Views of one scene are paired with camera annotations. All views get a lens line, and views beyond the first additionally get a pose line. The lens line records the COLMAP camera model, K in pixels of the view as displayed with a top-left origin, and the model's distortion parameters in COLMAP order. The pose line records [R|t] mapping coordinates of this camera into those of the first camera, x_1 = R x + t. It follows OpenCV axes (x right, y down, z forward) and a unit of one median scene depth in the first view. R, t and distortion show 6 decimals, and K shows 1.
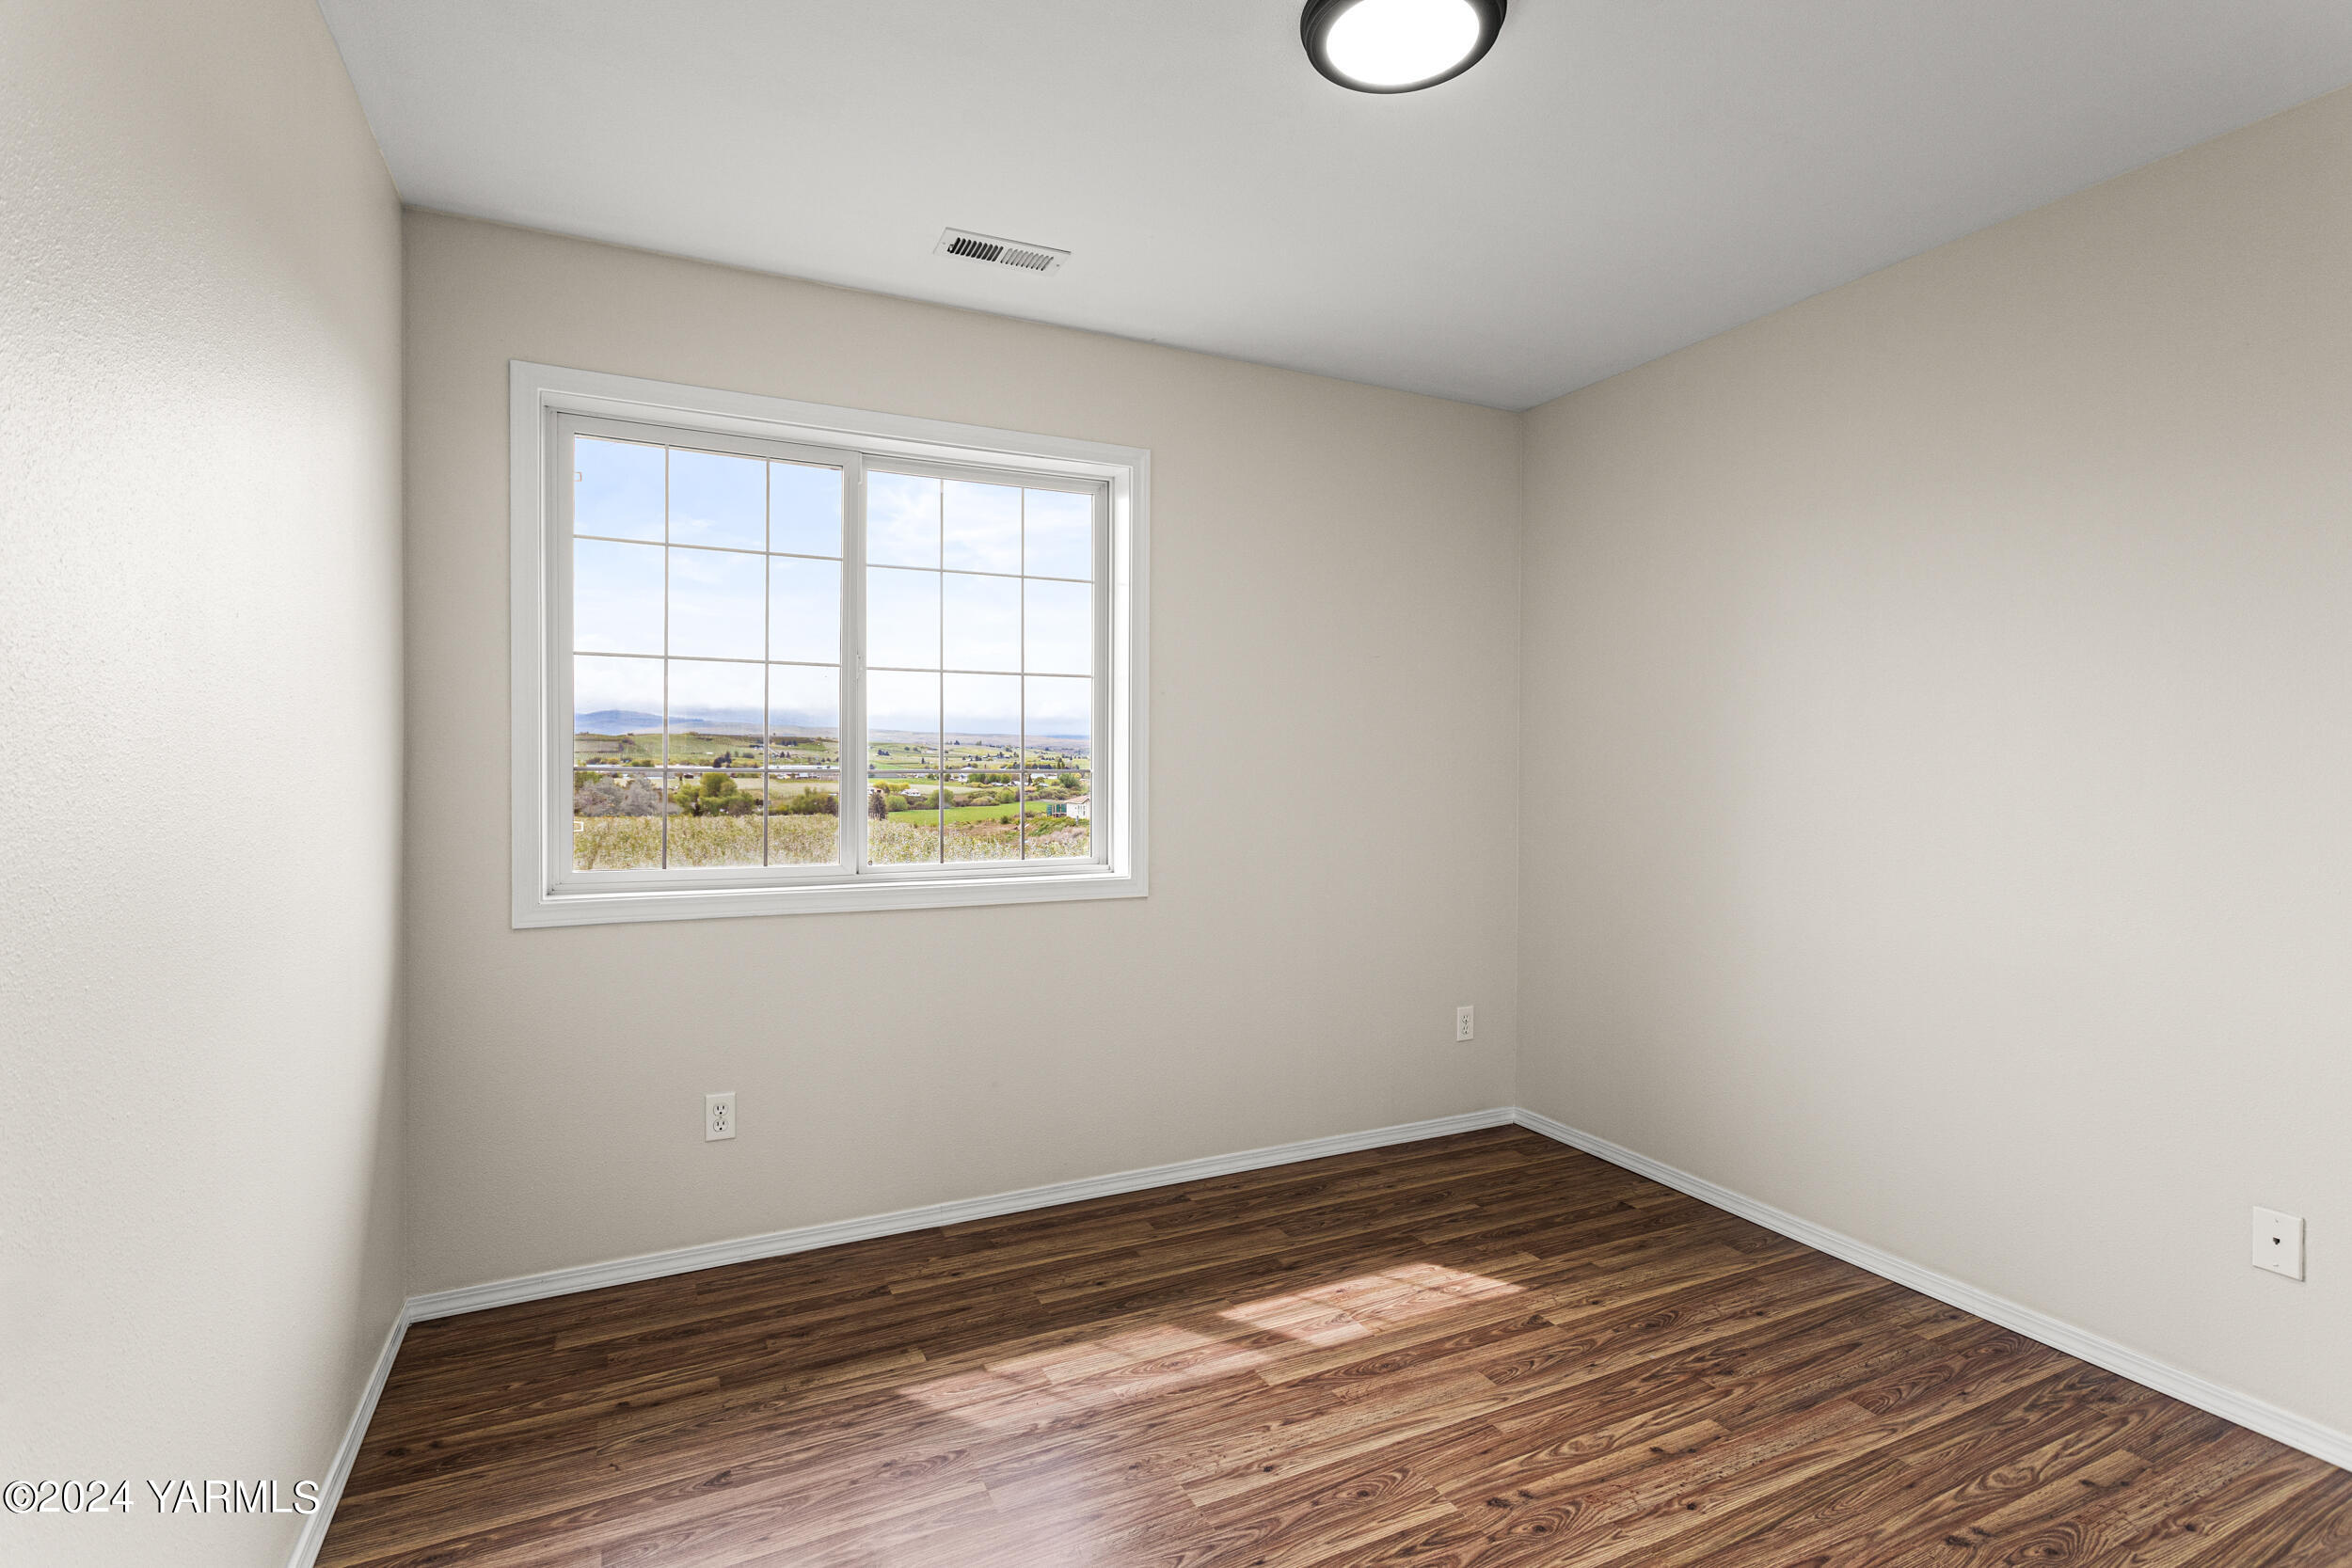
lens RADIAL K [[1139.2, 0, 1179.7], [0, 1139.2, 769.9], [0, 0, 1]] dist [-0.001282, 0.001873]
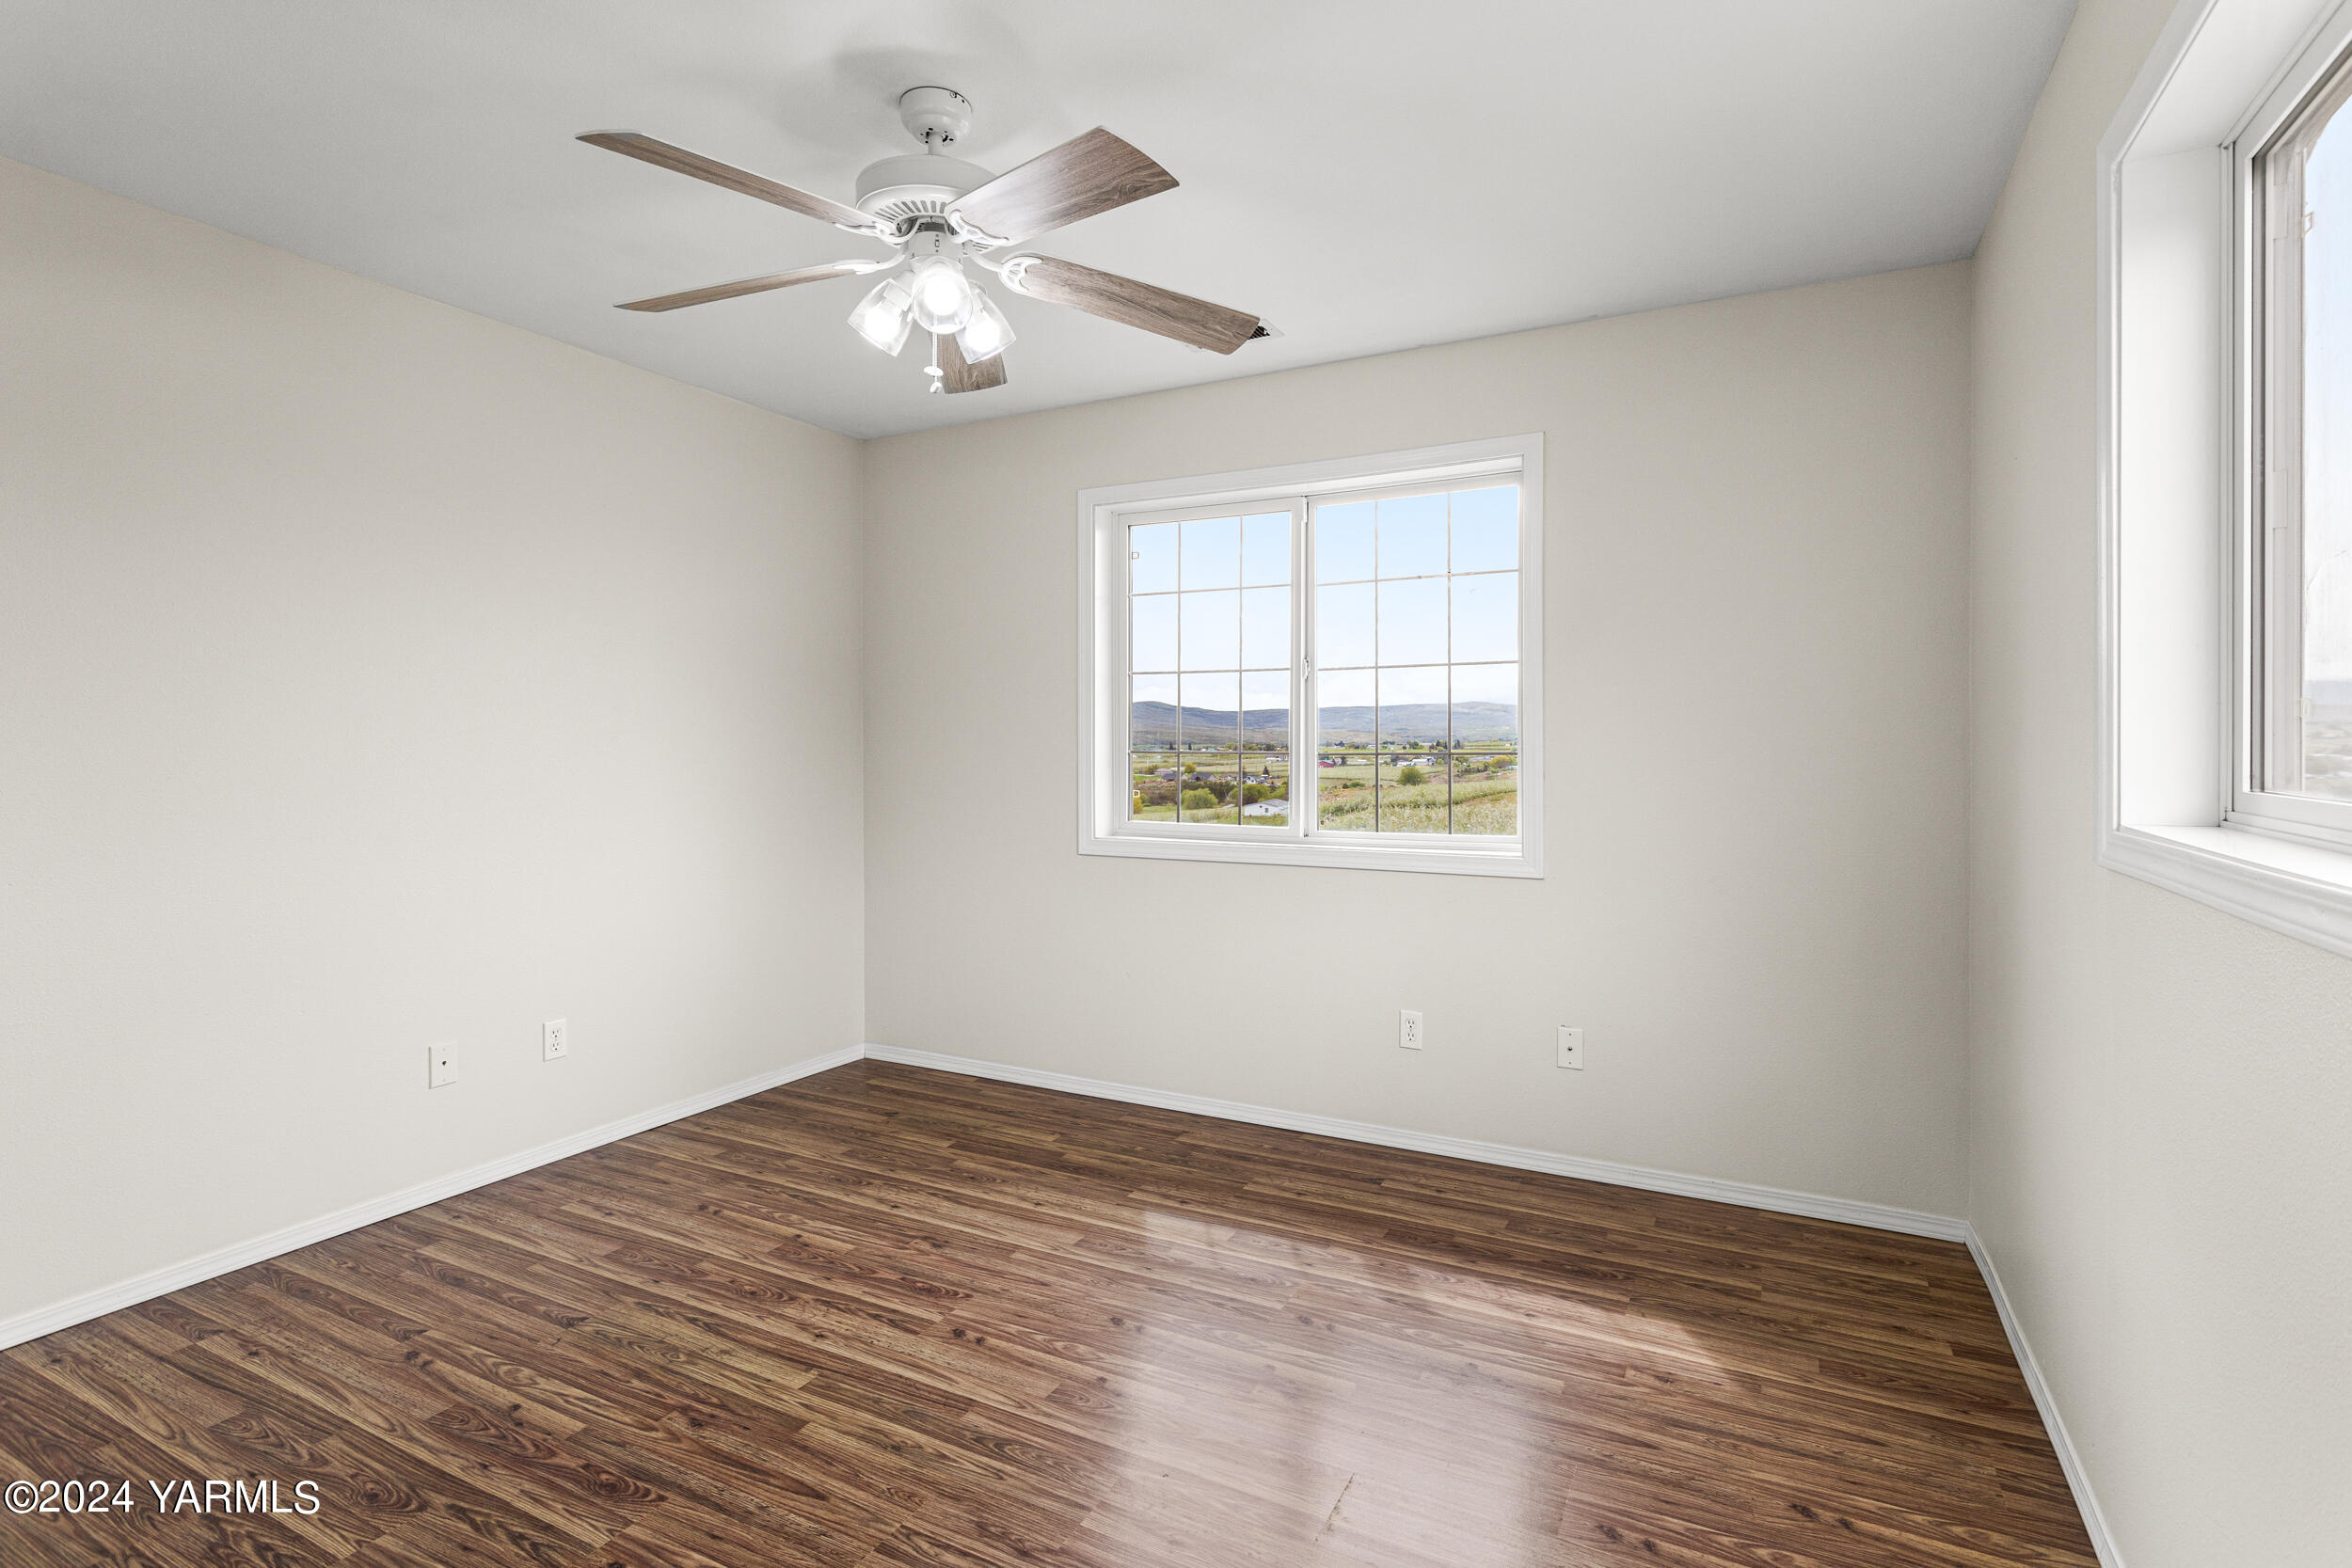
lens RADIAL K [[1139.2, 0, 1182.2], [0, 1139.2, 783.1], [0, 0, 1]] dist [-0.001282, 0.001873]
pose [[0.588847, 0.020372, -0.807988, 1.516695], [-0.004987, 0.999755, 0.021573, 0.013396], [0.808229, -0.008673, 0.588805, 0.408543]]
